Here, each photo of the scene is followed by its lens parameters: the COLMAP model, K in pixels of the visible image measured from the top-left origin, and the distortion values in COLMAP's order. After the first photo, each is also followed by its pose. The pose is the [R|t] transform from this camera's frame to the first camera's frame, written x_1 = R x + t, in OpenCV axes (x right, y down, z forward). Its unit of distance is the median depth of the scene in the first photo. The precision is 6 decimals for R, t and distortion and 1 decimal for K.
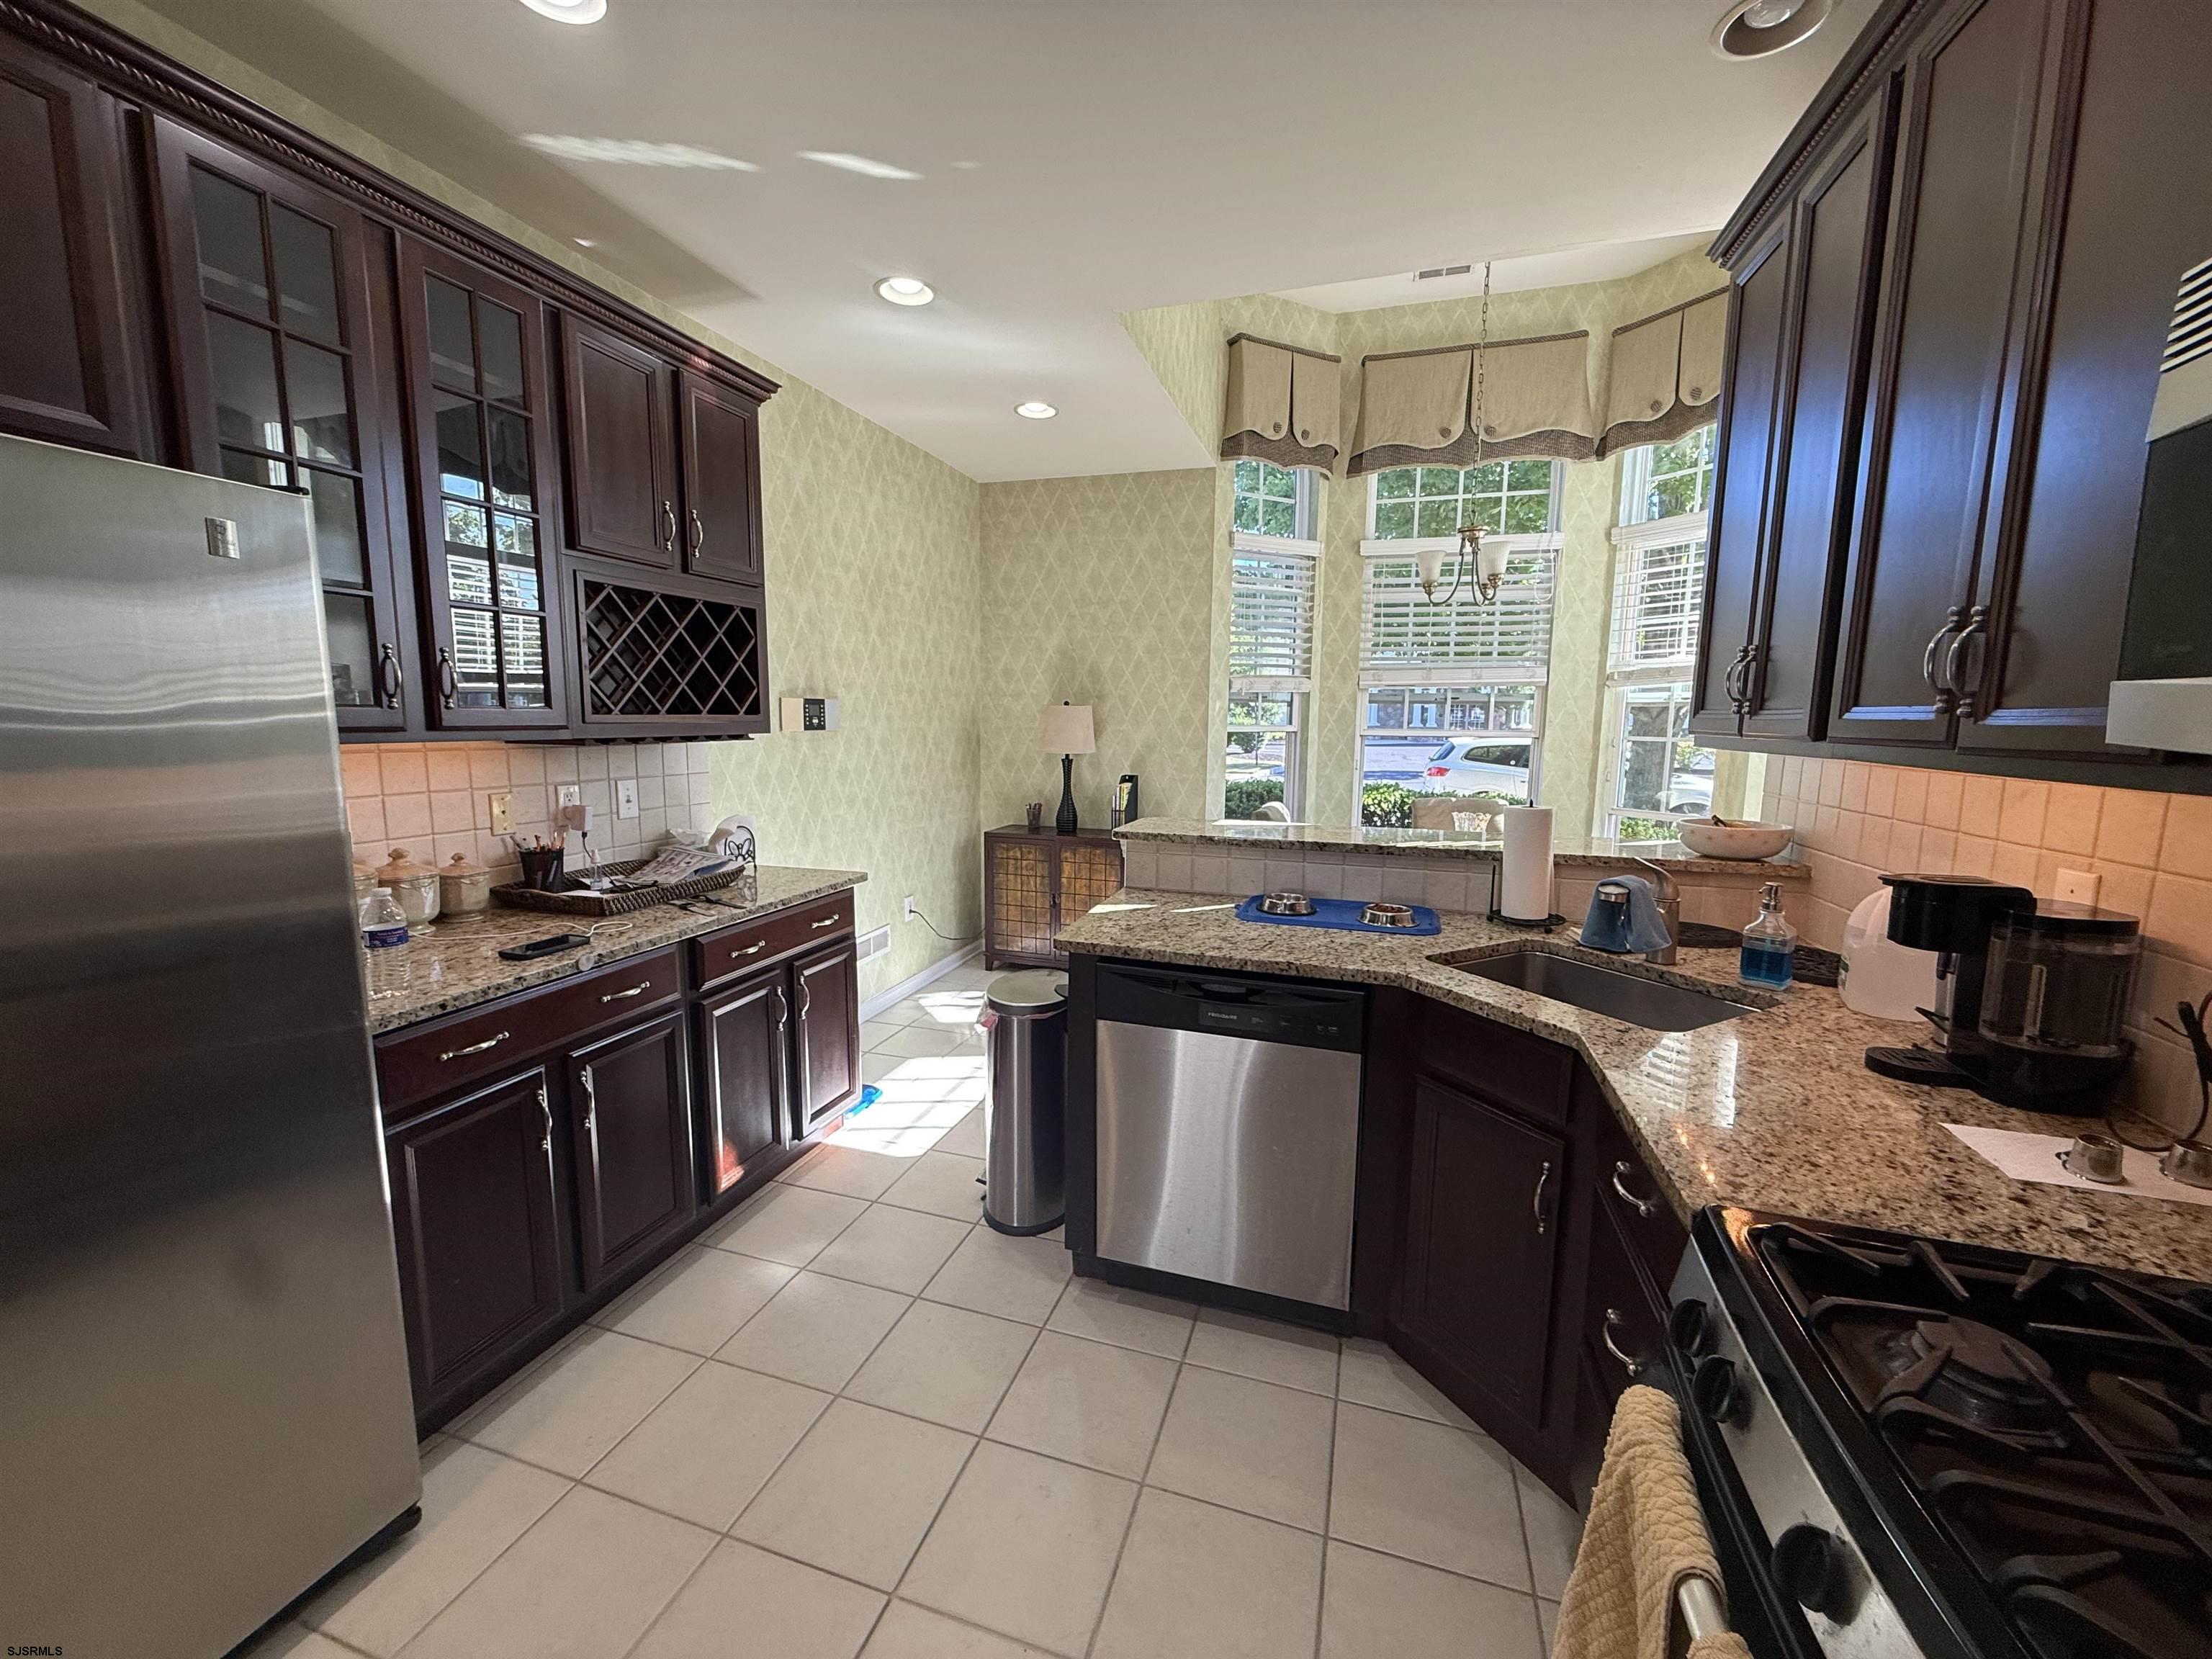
lens RADIAL K [[872.8, 0, 1106.0], [0, 872.8, 829.5], [0, 0, 1]] dist [-0.002171, 0.000239]
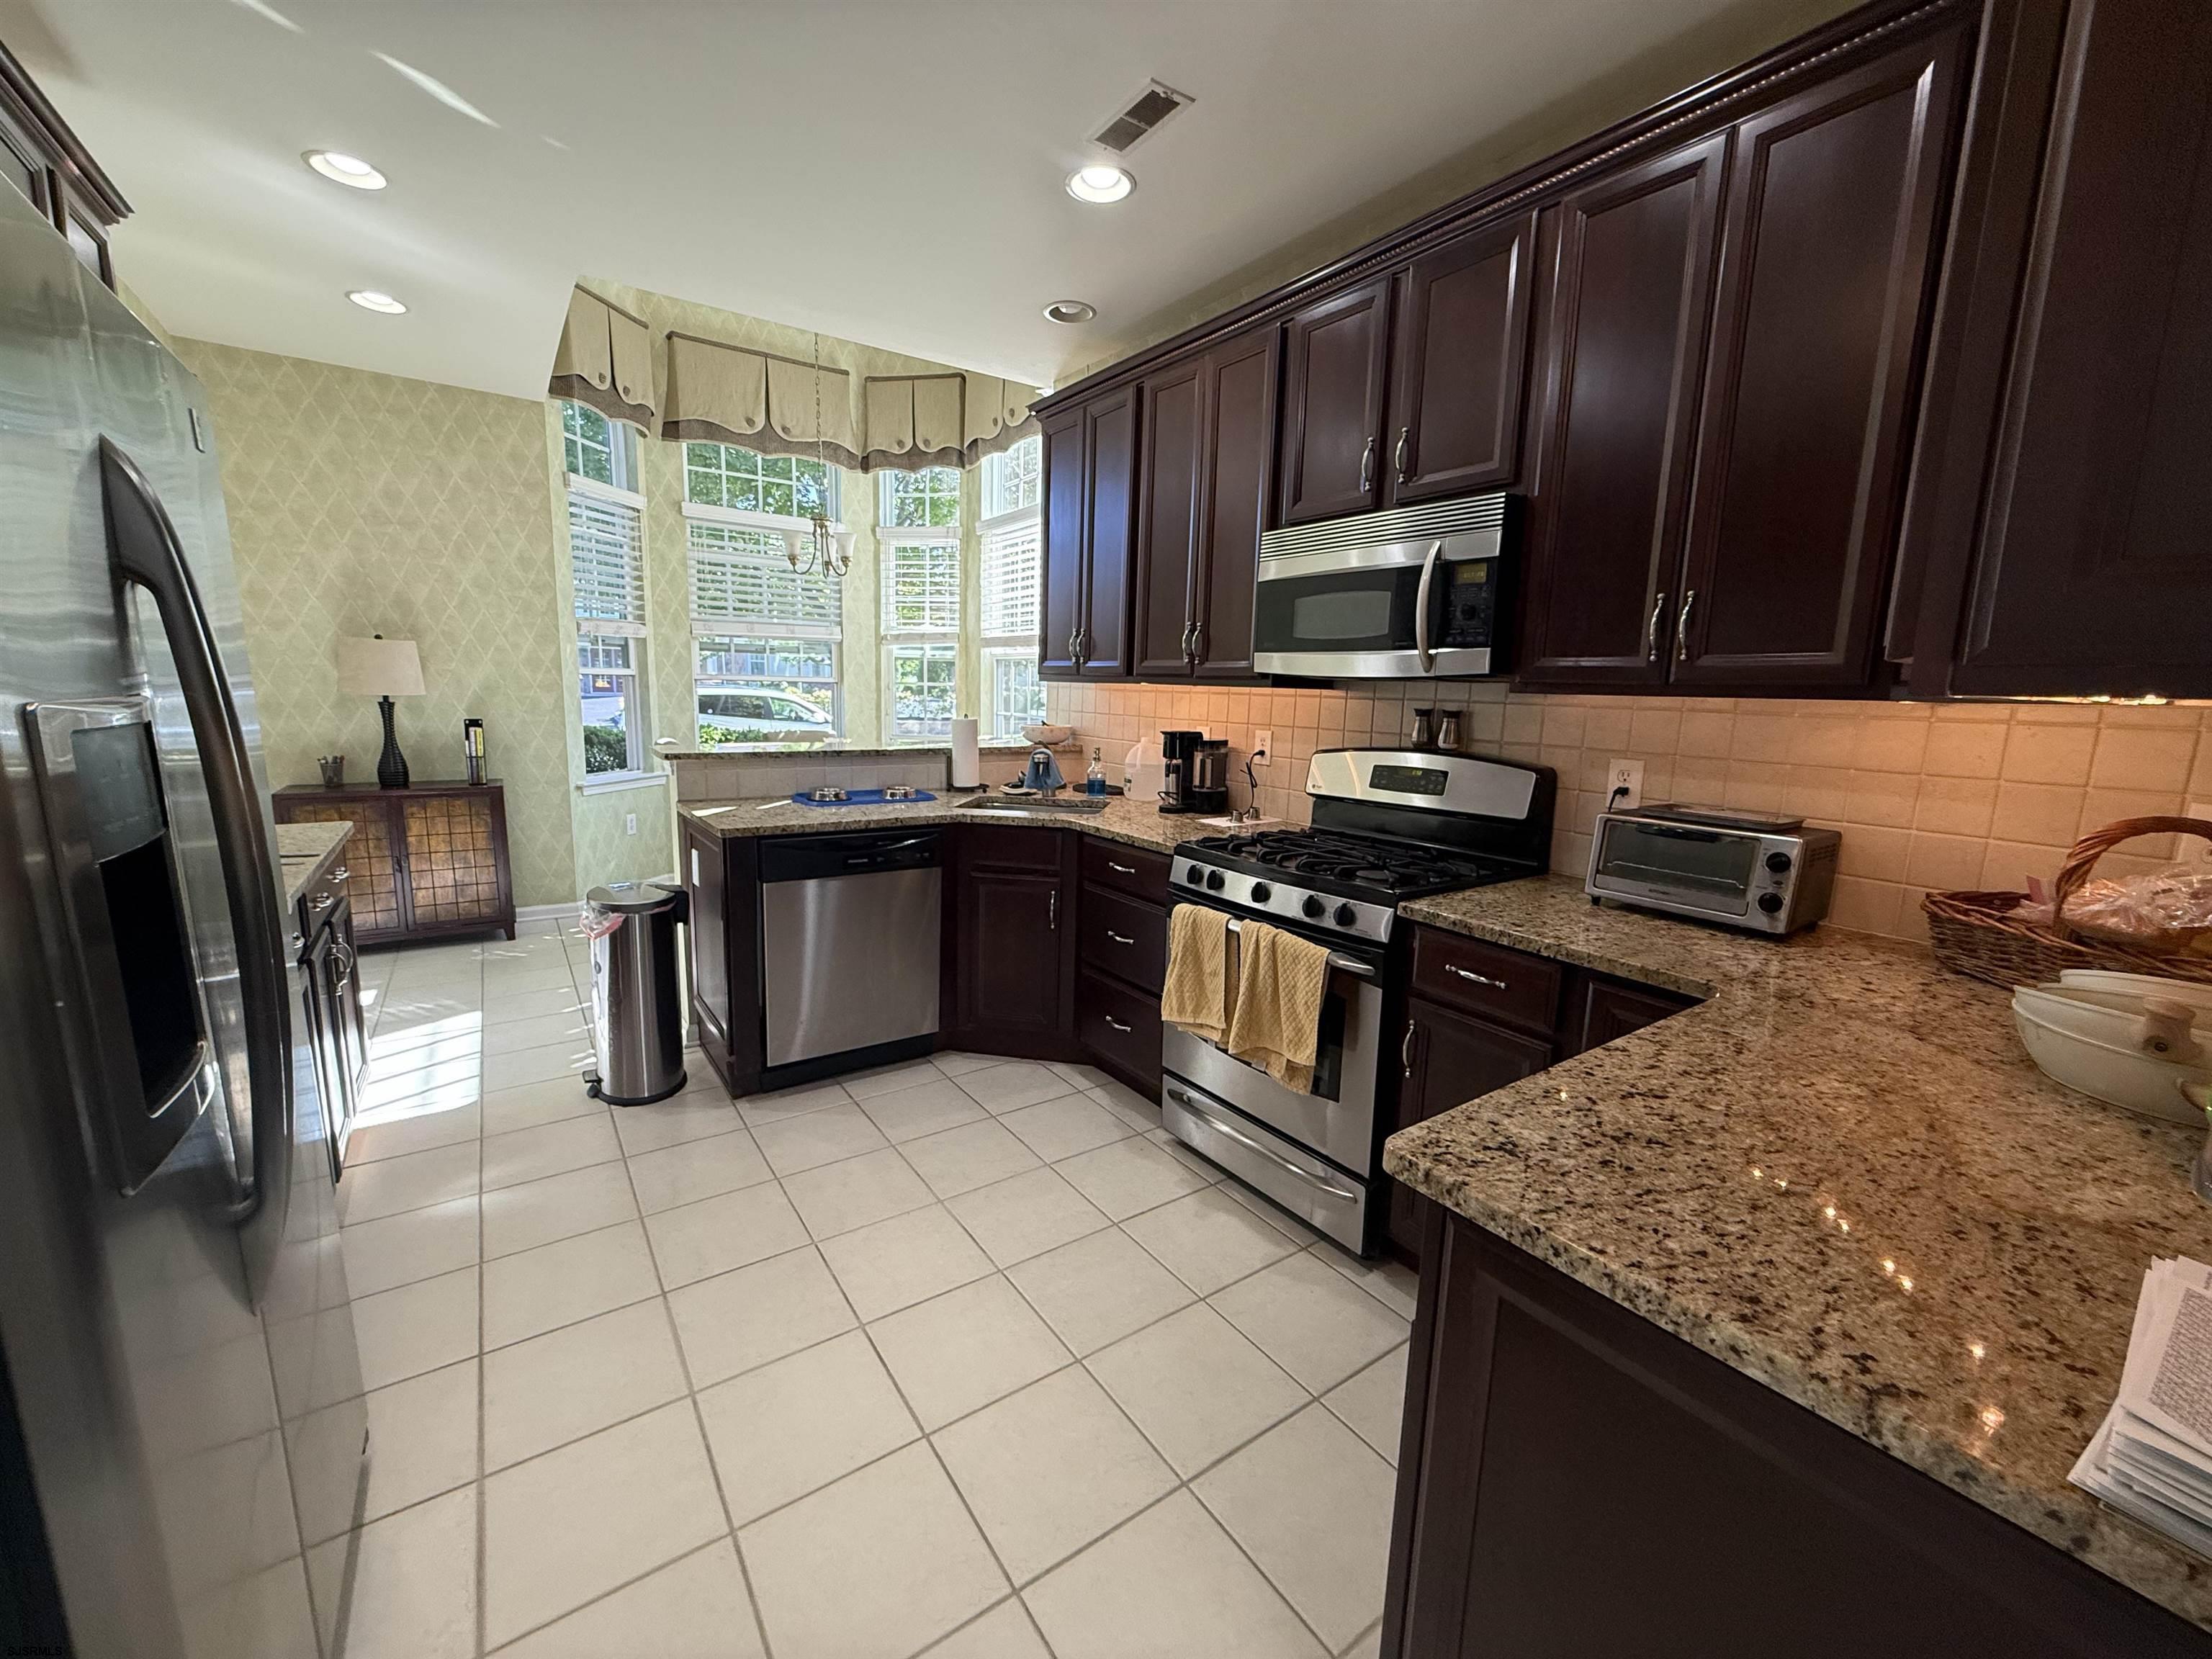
lens RADIAL K [[872.8, 0, 1106.0], [0, 872.8, 829.5], [0, 0, 1]] dist [-0.002171, 0.000239]
pose [[0.600229, -0.123137, 0.790292, -0.318419], [0.082464, 0.992340, 0.091987, 0.024468], [-0.795565, 0.009958, 0.605786, -0.094532]]
